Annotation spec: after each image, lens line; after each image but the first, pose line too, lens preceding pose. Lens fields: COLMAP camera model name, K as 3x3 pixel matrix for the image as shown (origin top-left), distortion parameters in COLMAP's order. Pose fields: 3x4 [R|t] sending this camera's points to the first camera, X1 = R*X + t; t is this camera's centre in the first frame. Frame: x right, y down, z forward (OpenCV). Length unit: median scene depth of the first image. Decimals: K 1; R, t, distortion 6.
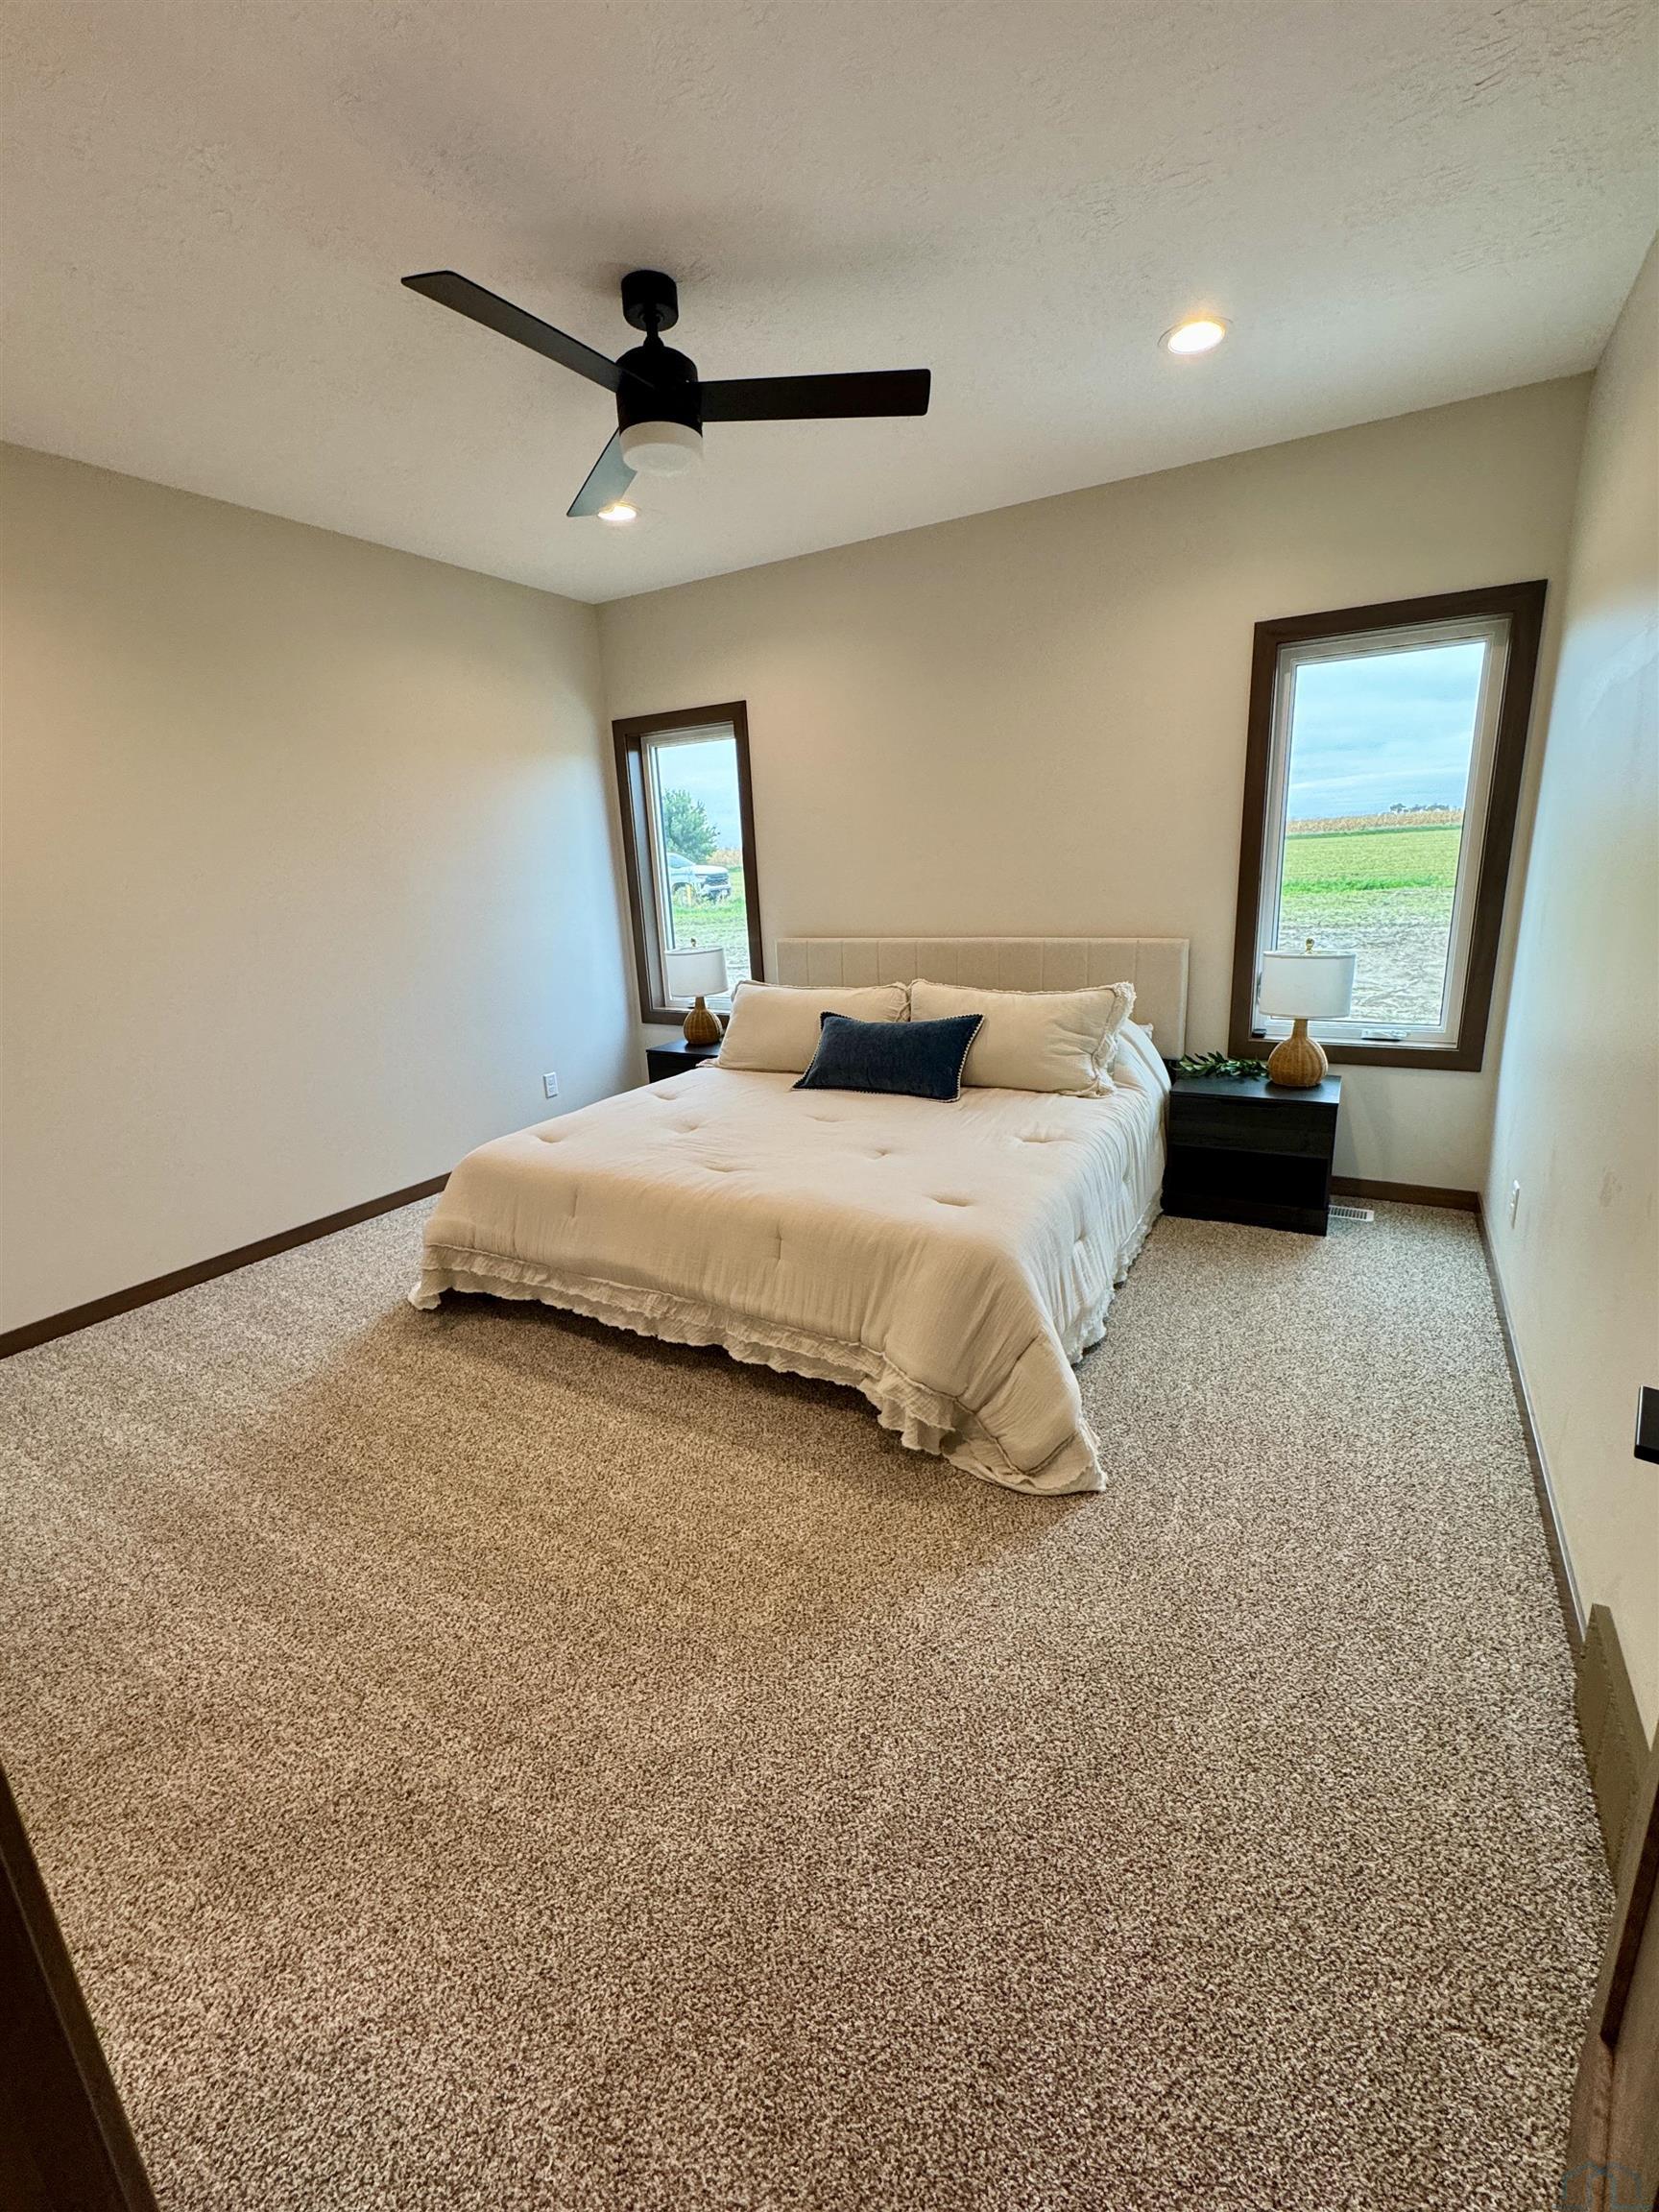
lens RADIAL K [[901.8, 0, 829.5], [0, 901.8, 1106.0], [0, 0, 1]] dist [0.002046, -0.000460]
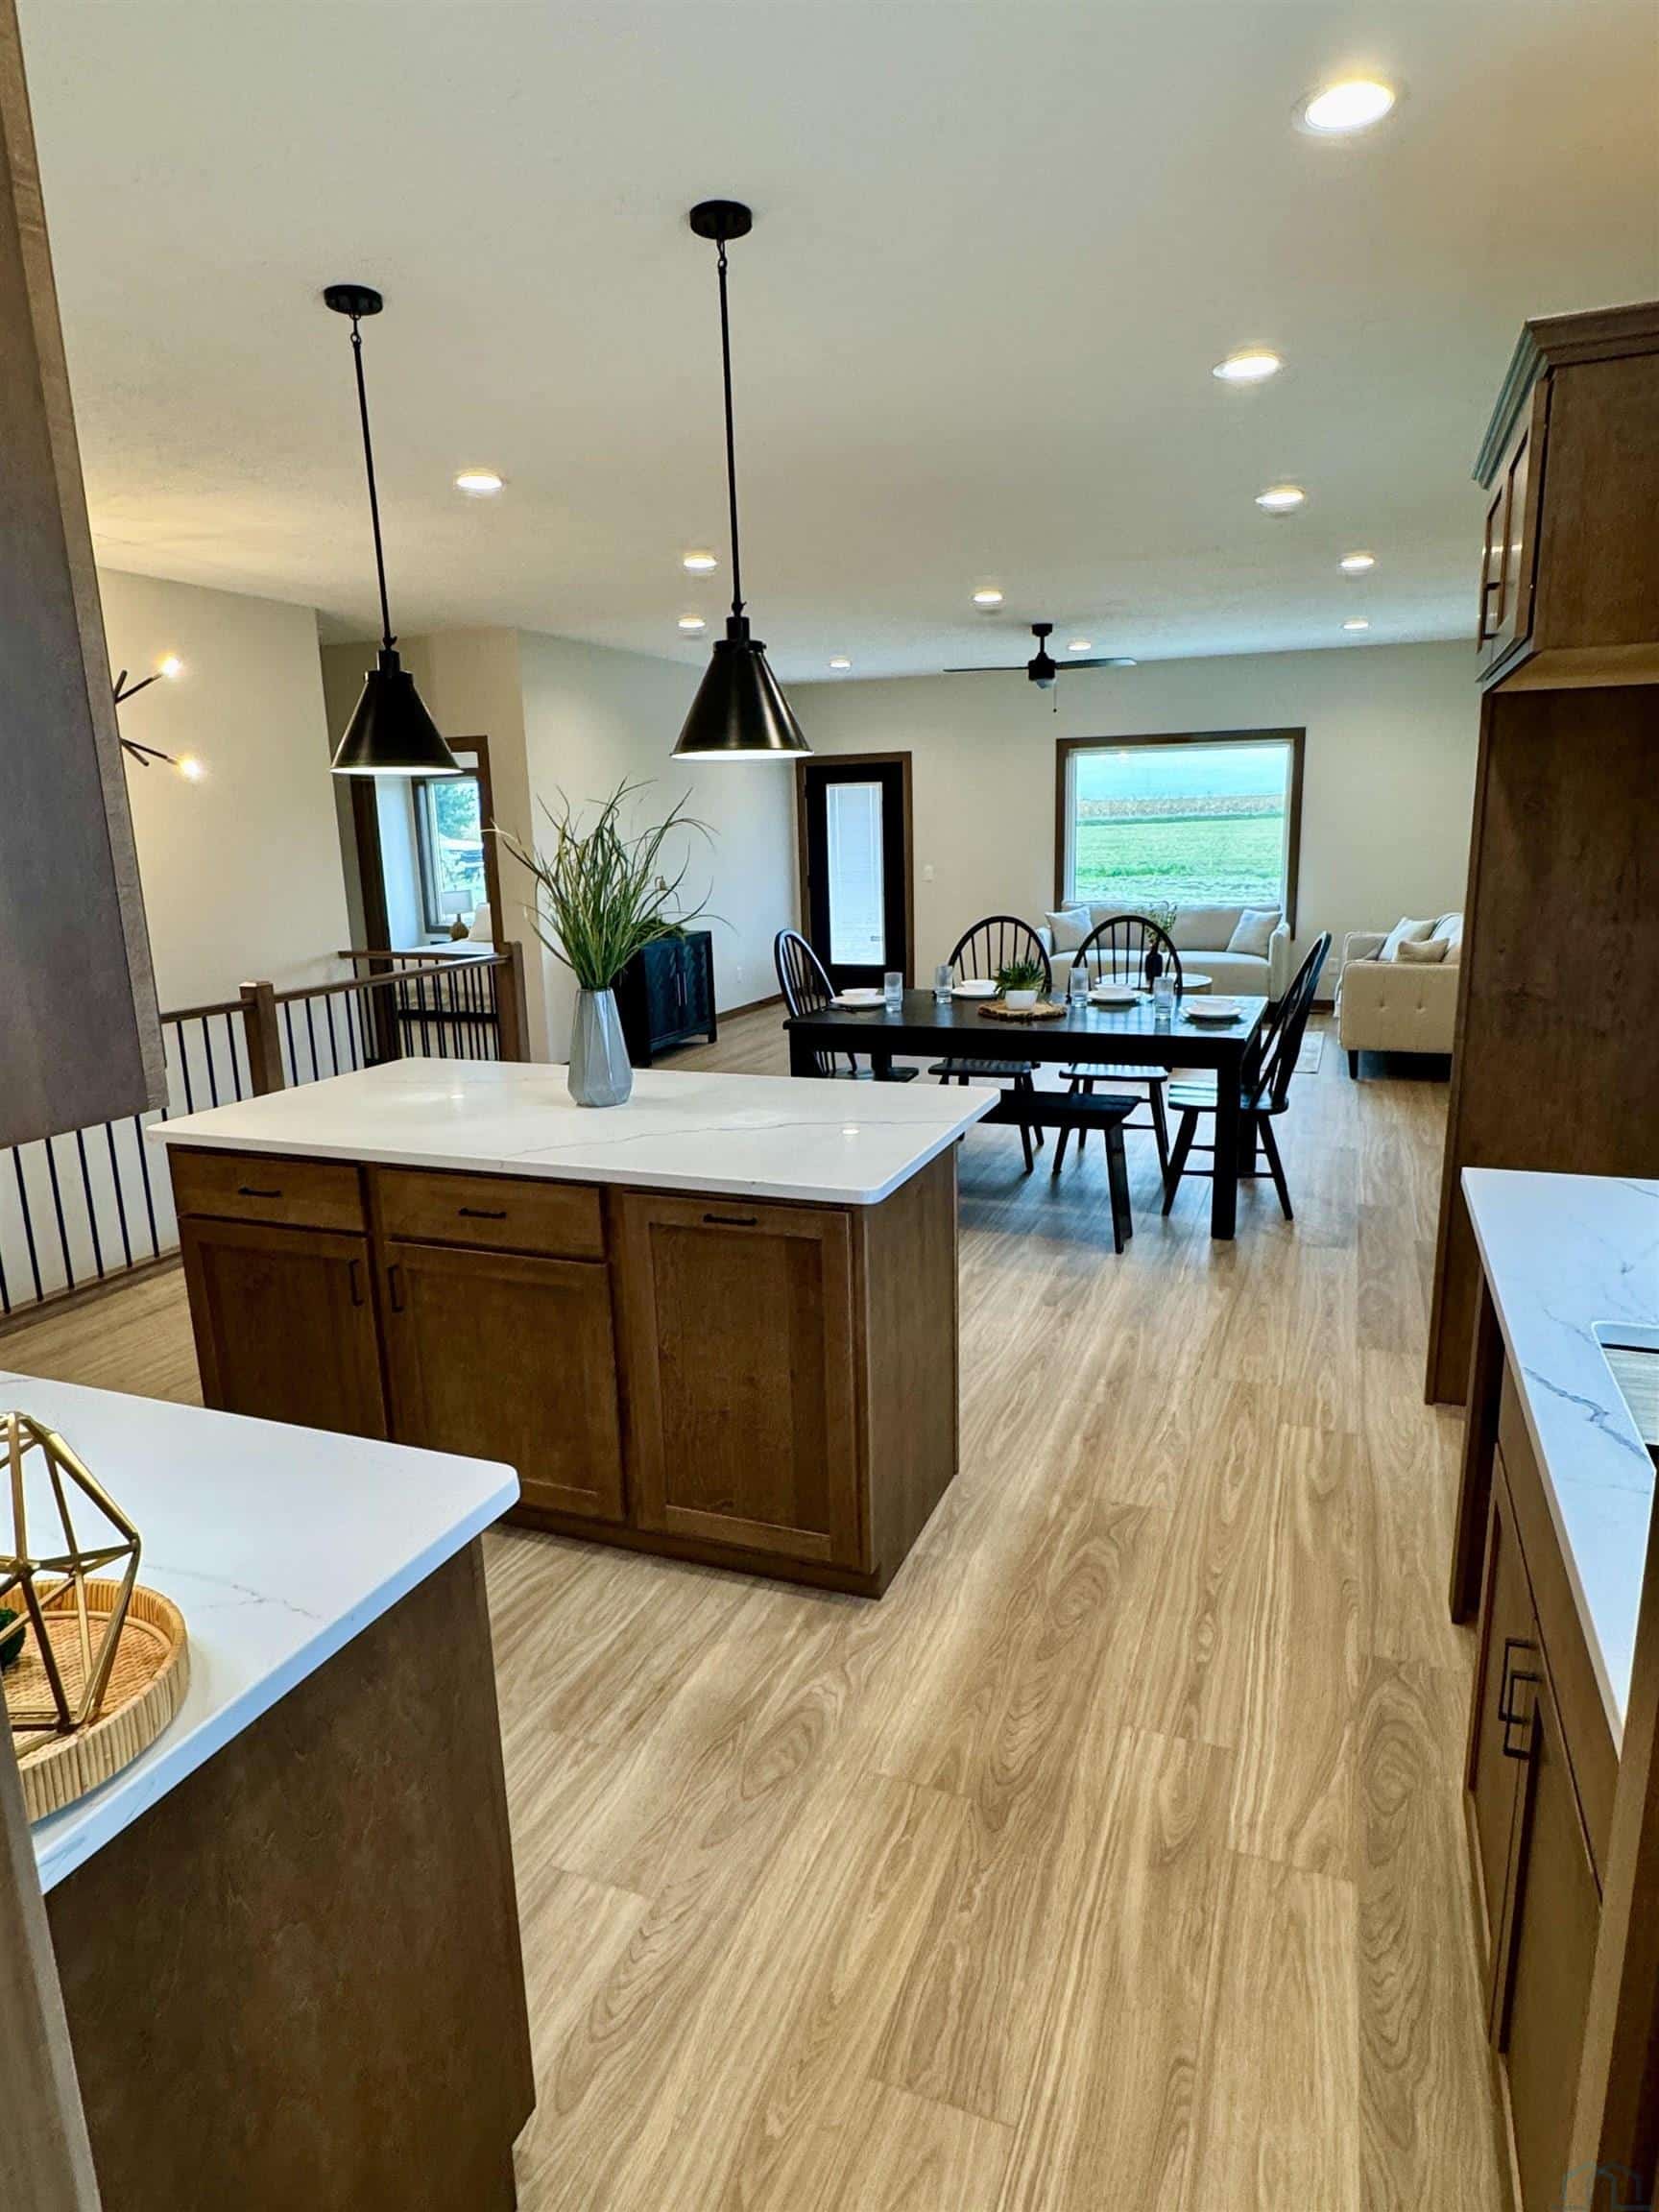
lens RADIAL K [[1261.0, 0, 829.5], [0, 1261.0, 1106.0], [0, 0, 1]] dist [-0.001342, -0.000378]
pose [[0.989040, -0.013437, 0.147034, 0.211536], [0.021576, 0.998313, -0.053903, 0.399840], [-0.146061, 0.056485, 0.987662, -1.556392]]
